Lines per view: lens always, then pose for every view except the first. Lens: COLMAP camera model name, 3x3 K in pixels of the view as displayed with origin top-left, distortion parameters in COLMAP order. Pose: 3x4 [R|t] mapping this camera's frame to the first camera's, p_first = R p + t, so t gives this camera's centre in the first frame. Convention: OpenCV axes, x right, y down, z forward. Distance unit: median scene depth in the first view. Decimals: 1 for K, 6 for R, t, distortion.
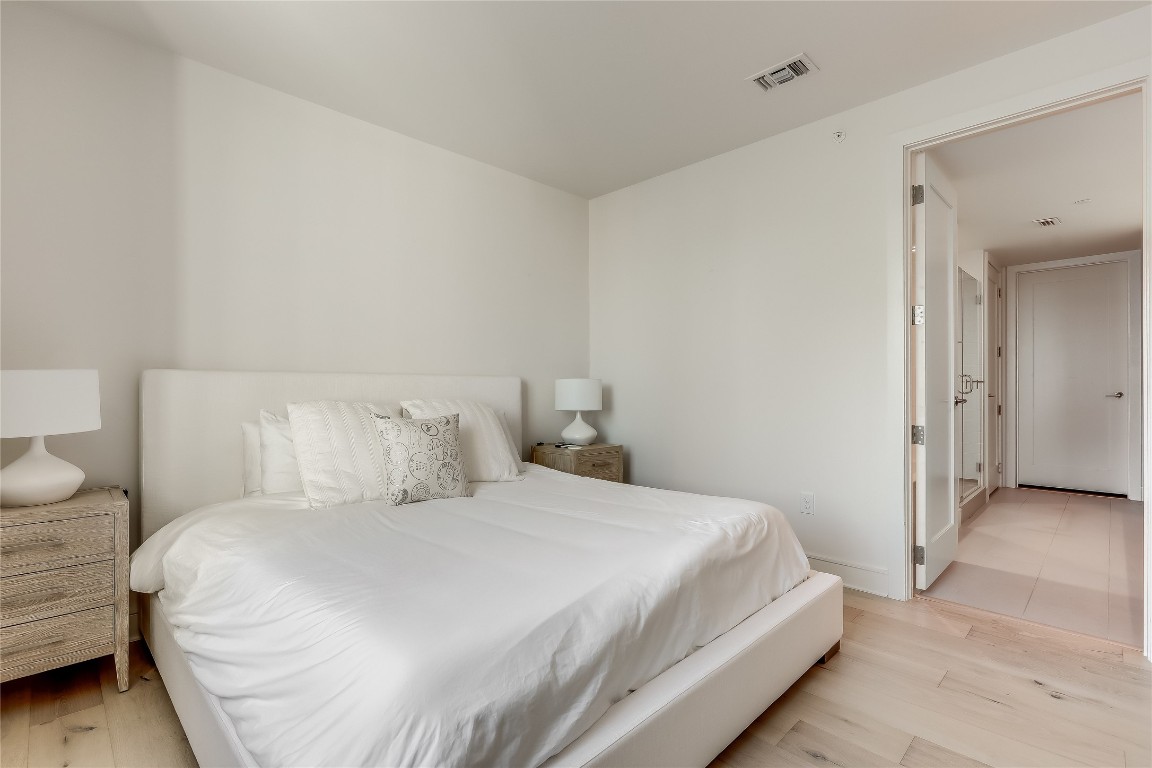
lens RADIAL K [[497.7, 0, 576.0], [0, 497.7, 384.0], [0, 0, 1]] dist [-0.000281, -0.000126]
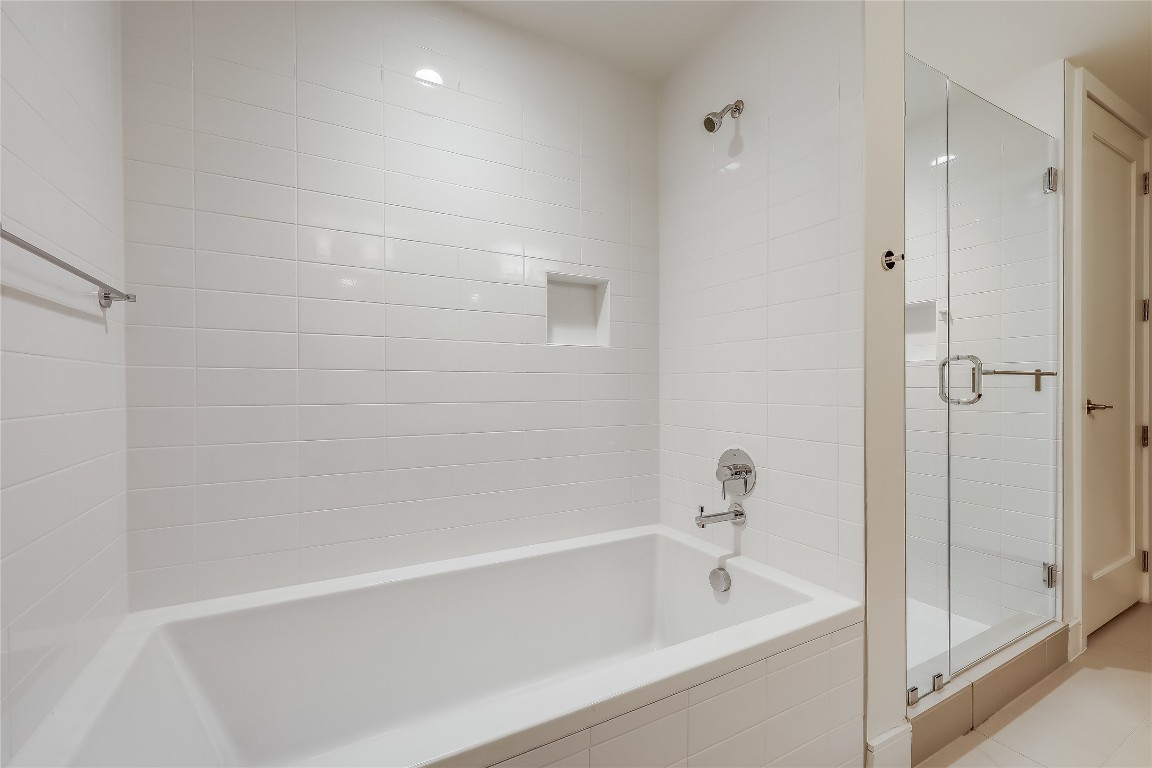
lens RADIAL K [[497.7, 0, 576.0], [0, 497.7, 384.0], [0, 0, 1]] dist [-0.000281, -0.000126]
pose [[0.971598, 0.003754, -0.236607, 0.513408], [-0.002429, 0.999980, 0.005889, 0.001754], [0.236624, -0.005147, 0.971588, 0.488724]]
